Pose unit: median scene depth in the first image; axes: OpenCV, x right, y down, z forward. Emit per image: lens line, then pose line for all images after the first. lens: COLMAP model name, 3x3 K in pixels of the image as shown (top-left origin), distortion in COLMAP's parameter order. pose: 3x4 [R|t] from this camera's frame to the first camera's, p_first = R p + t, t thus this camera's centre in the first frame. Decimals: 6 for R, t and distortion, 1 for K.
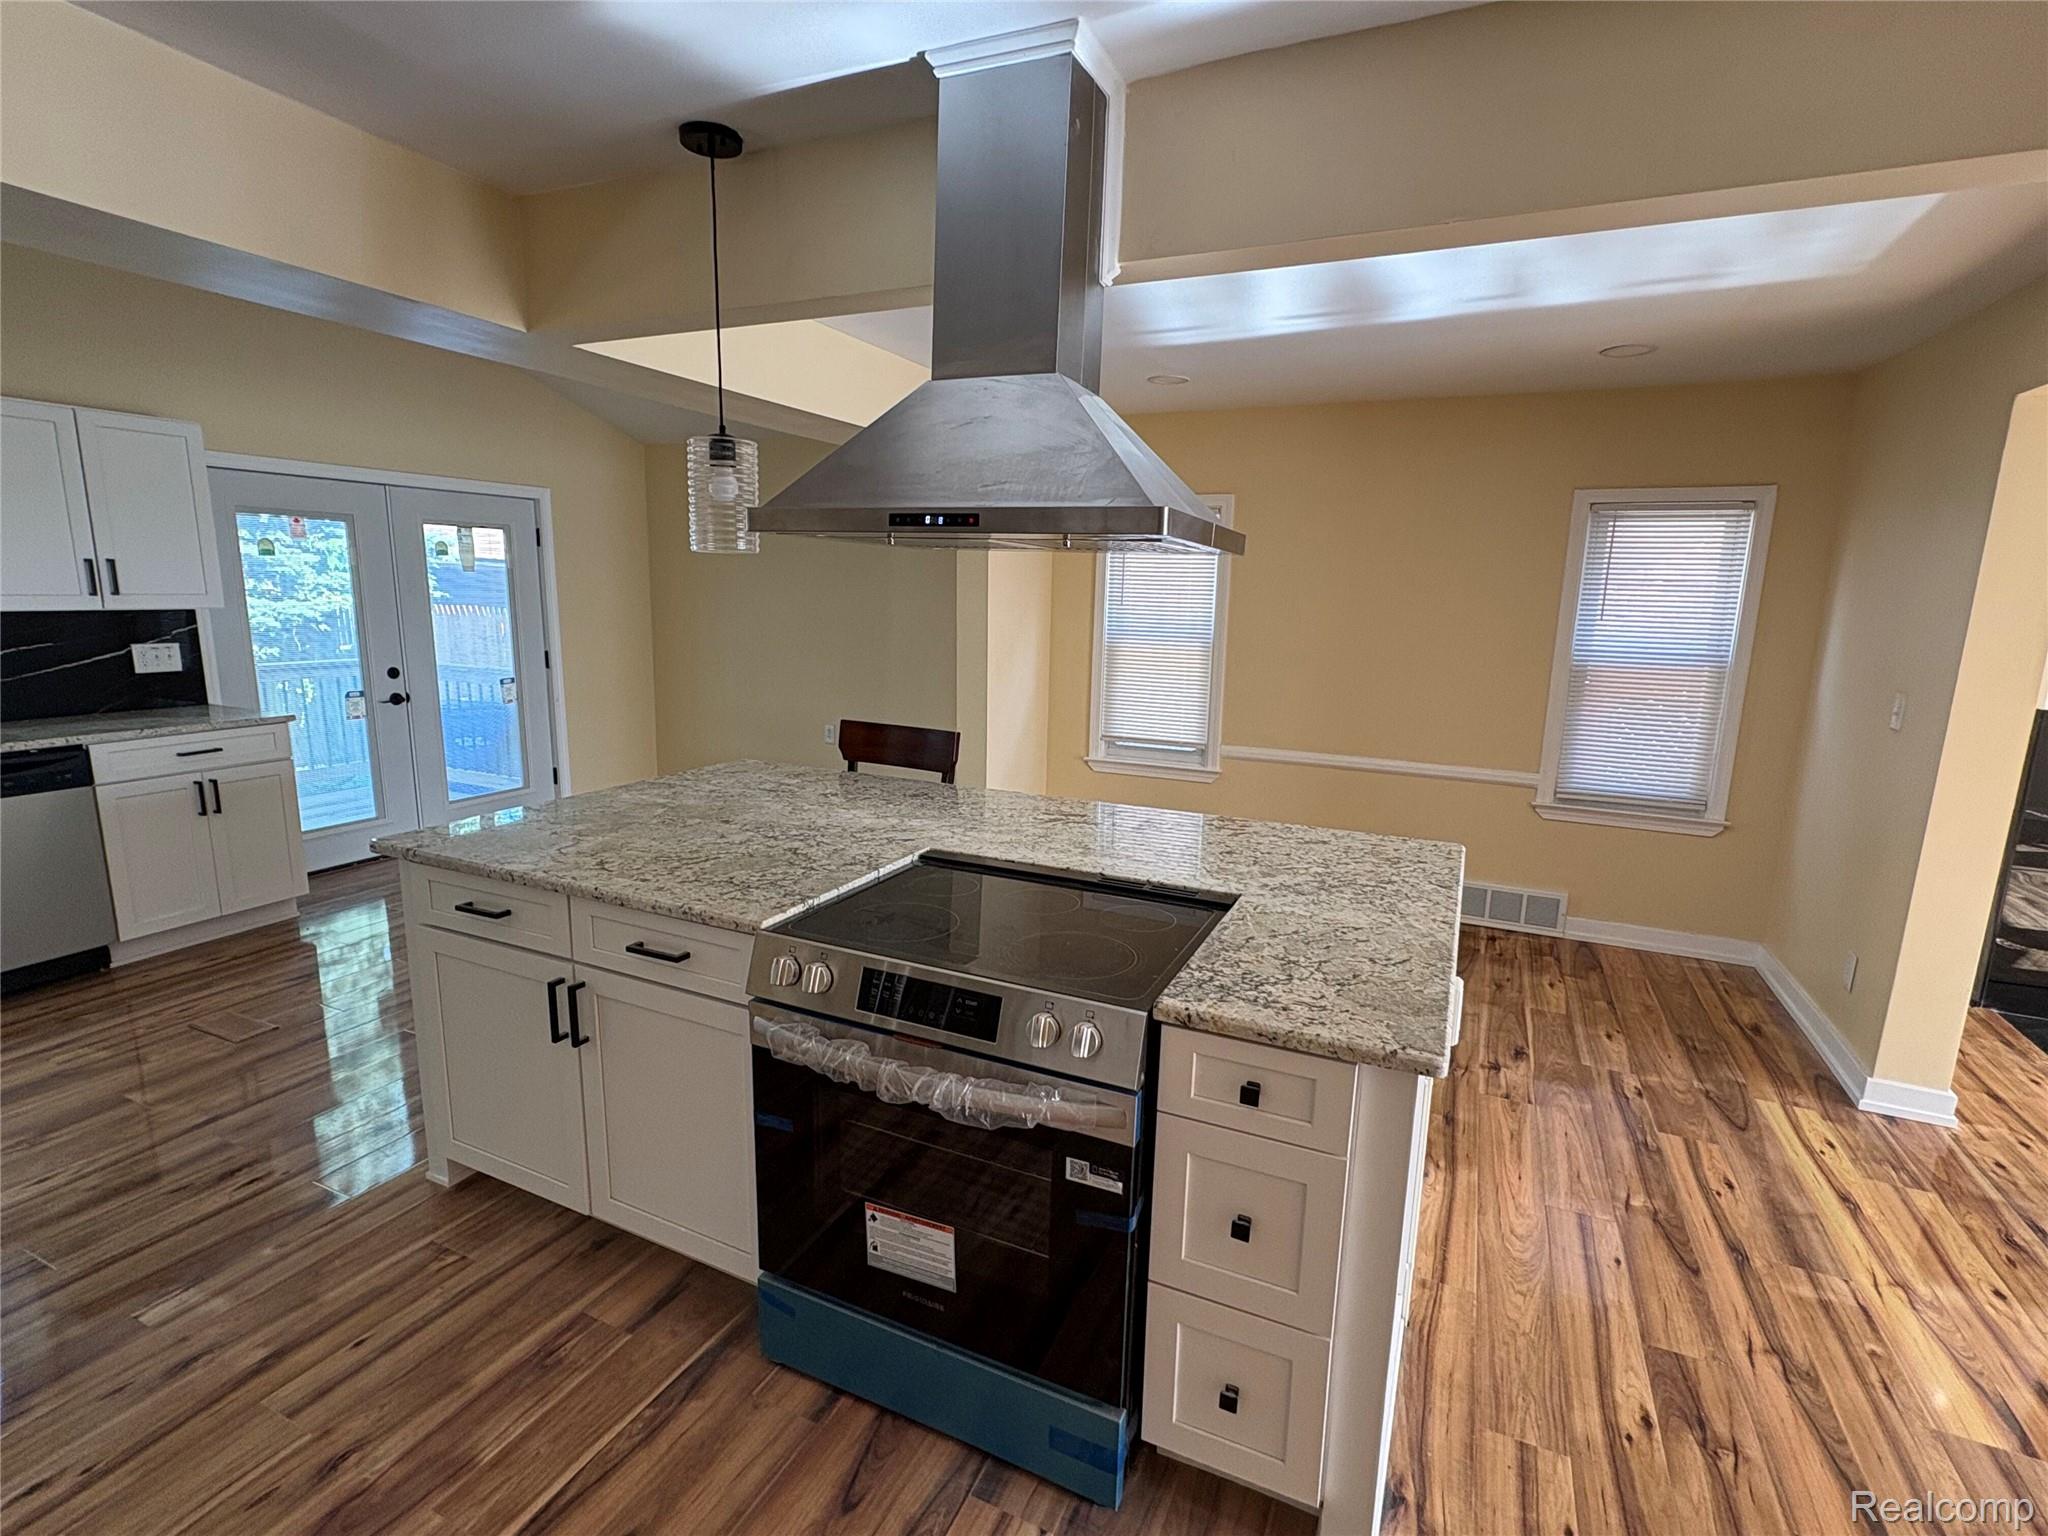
lens RADIAL K [[985.8, 0, 1024.1], [0, 985.8, 770.5], [0, 0, 1]] dist [0.003592, 0.000539]
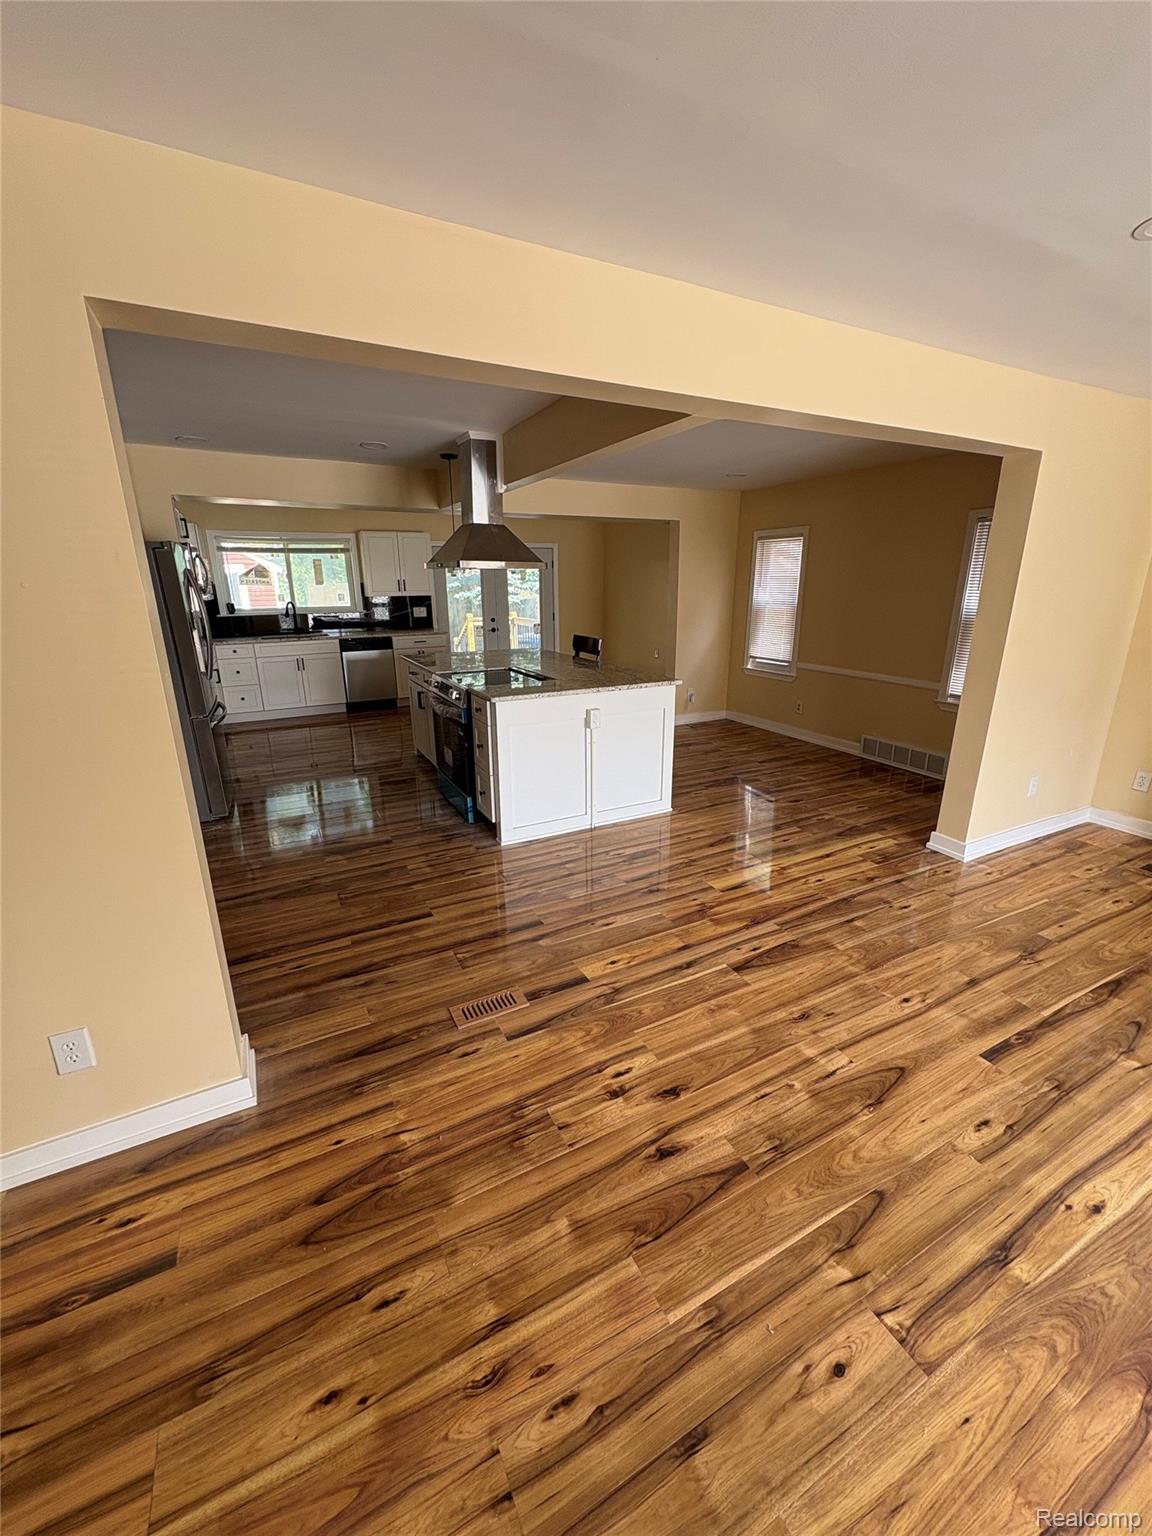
lens RADIAL K [[607.1, 0, 573.6], [0, 607.1, 776.9], [0, 0, 1]] dist [0.001133, 0.000170]
pose [[0.788377, 0.162194, -0.593427, 0.827925], [-0.089626, 0.984609, 0.150041, 0.077153], [0.608629, -0.065102, 0.790780, -0.292861]]
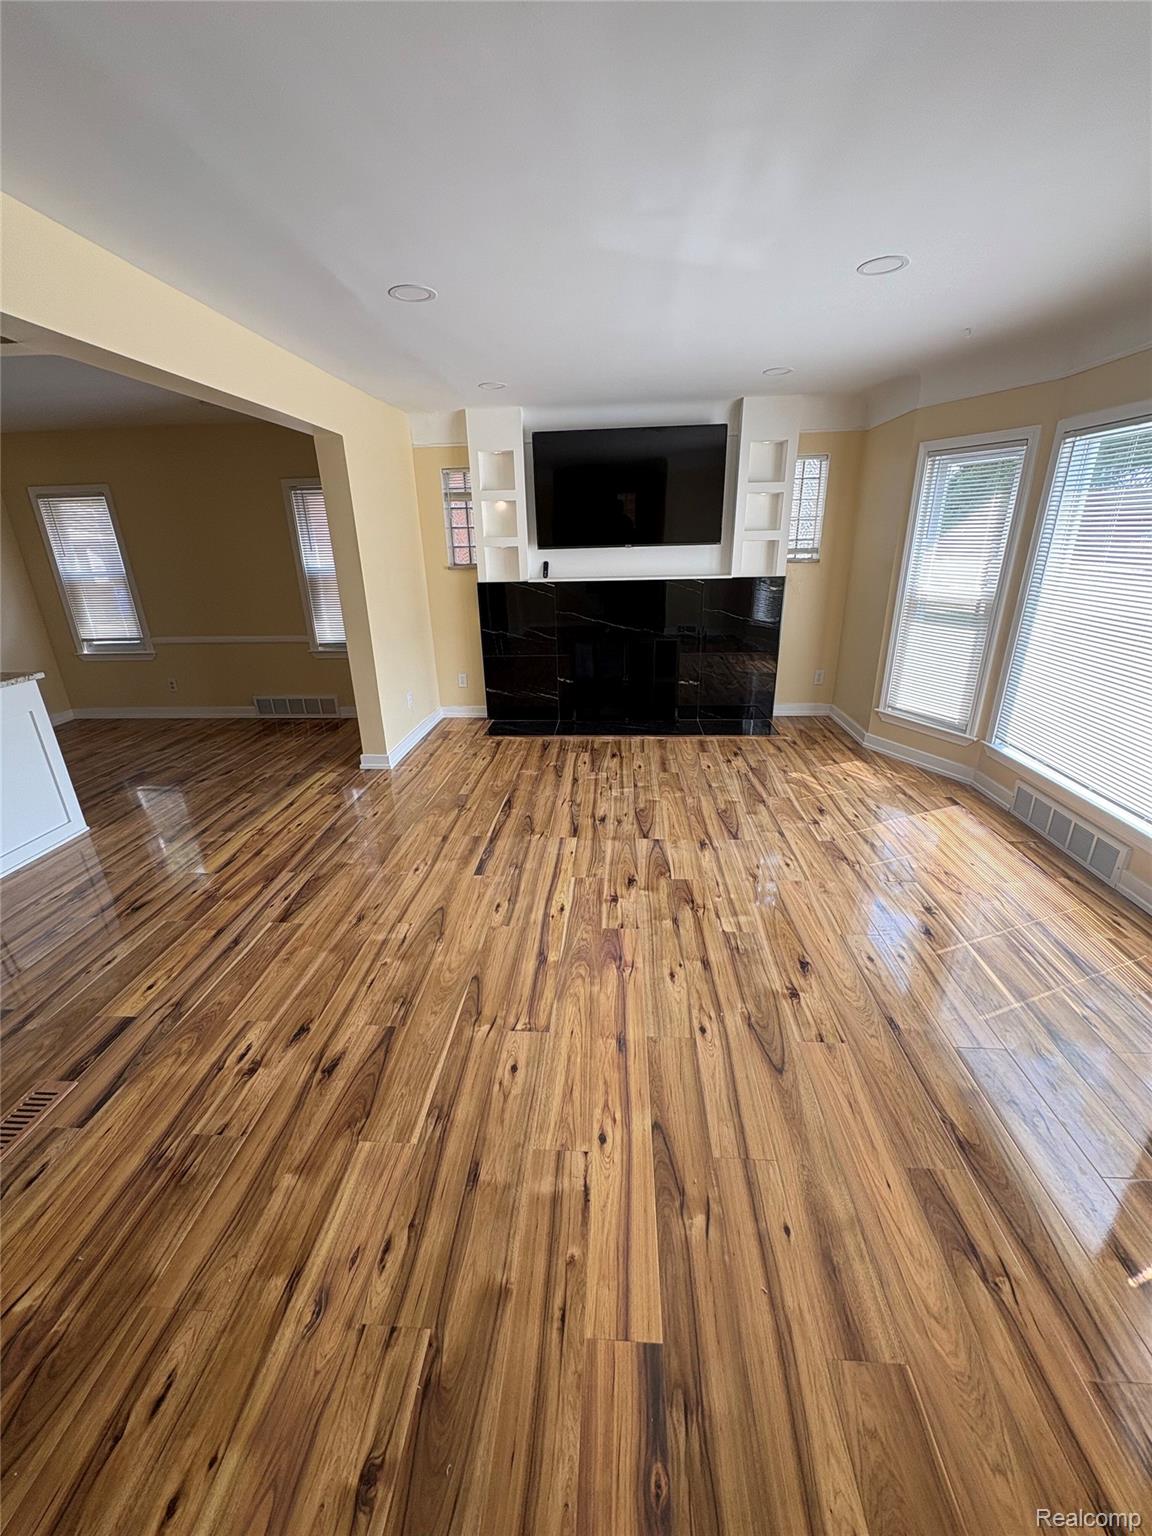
lens RADIAL K [[607.1, 0, 577.5], [0, 607.1, 771.6], [0, 0, 1]] dist [0.001133, 0.000170]
pose [[0.932310, -0.173563, 0.317291, 0.729279], [0.112534, 0.972987, 0.201574, 0.102018], [-0.343706, -0.152223, 0.926658, -0.406443]]
